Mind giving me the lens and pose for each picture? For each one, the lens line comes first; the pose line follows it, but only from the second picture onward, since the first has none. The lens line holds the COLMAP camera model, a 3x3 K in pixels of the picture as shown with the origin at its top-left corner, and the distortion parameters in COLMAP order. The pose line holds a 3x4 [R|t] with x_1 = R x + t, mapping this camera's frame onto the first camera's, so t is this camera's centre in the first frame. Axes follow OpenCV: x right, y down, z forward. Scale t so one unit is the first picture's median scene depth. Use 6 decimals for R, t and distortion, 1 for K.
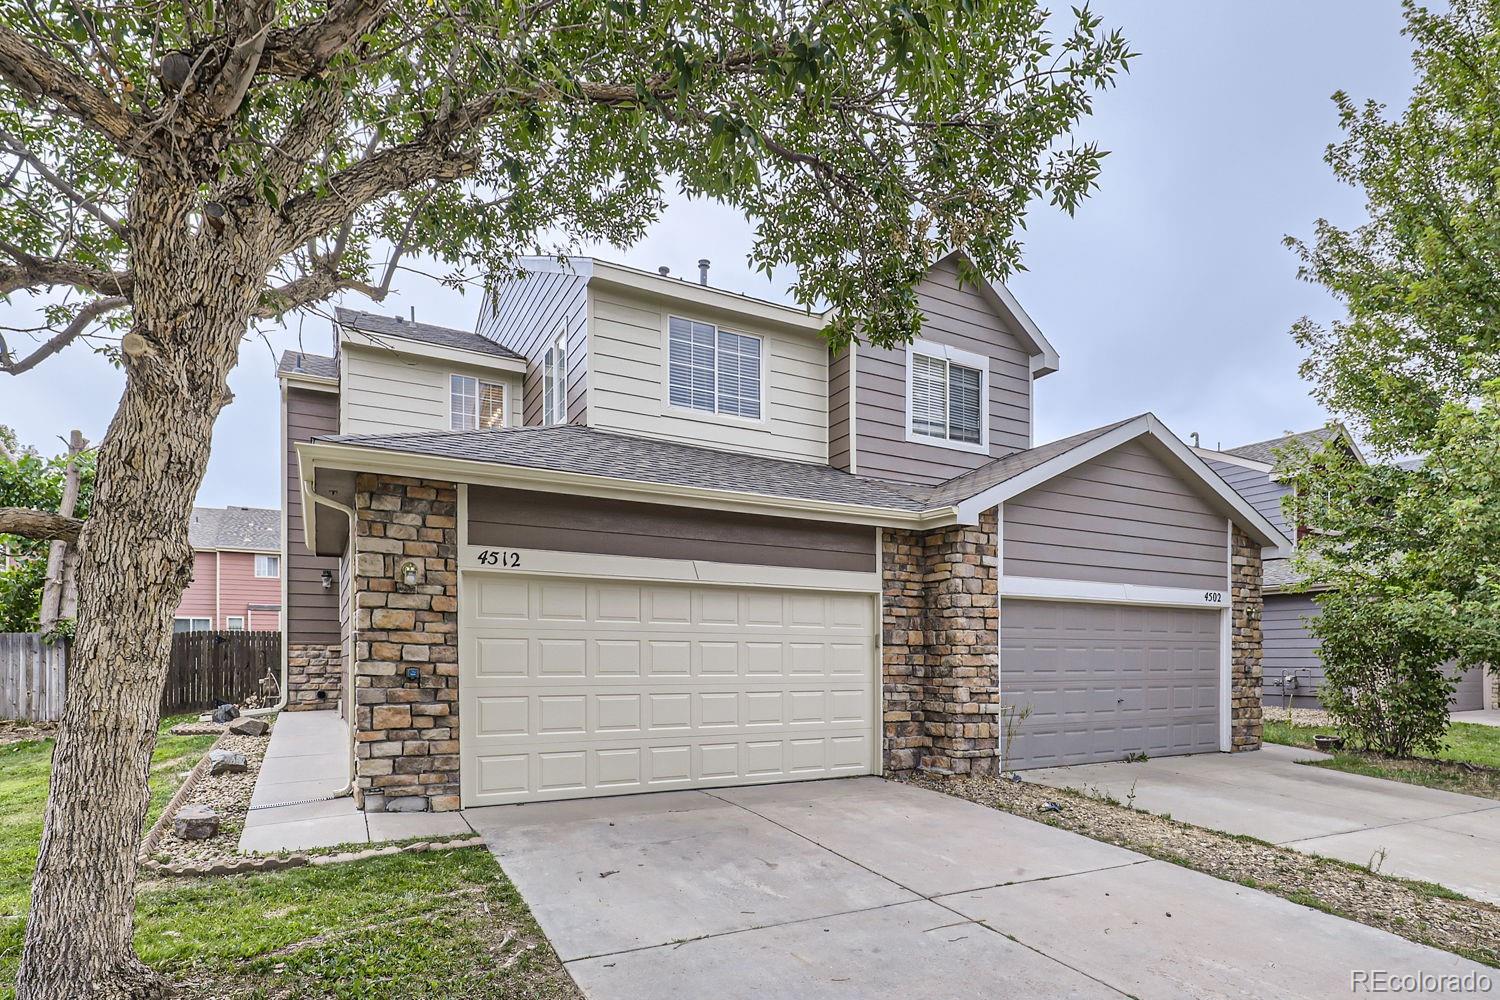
lens RADIAL K [[776.6, 0, 752.6], [0, 776.6, 489.5], [0, 0, 1]] dist [0.000431, 0.003177]
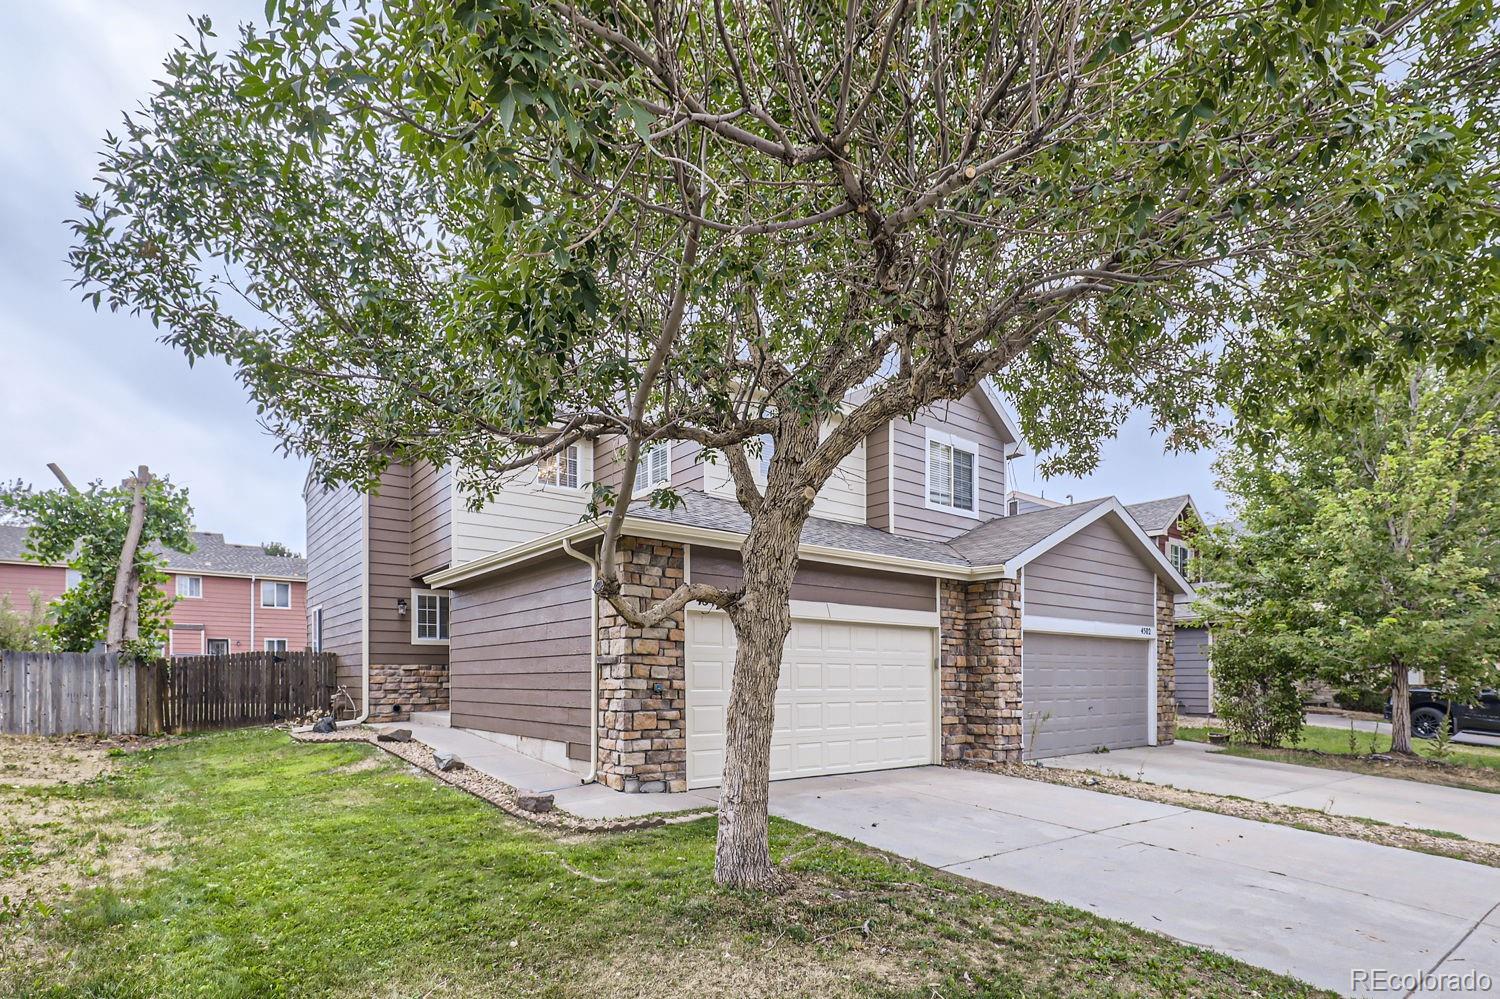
lens RADIAL K [[693.8, 0, 746.5], [0, 693.8, 510.9], [0, 0, 1]] dist [-0.003471, 0.004134]
pose [[0.991456, 0.030443, 0.126837, -0.320875], [-0.027857, 0.999367, -0.022111, -0.031106], [-0.127430, 0.018389, 0.991677, -0.143665]]
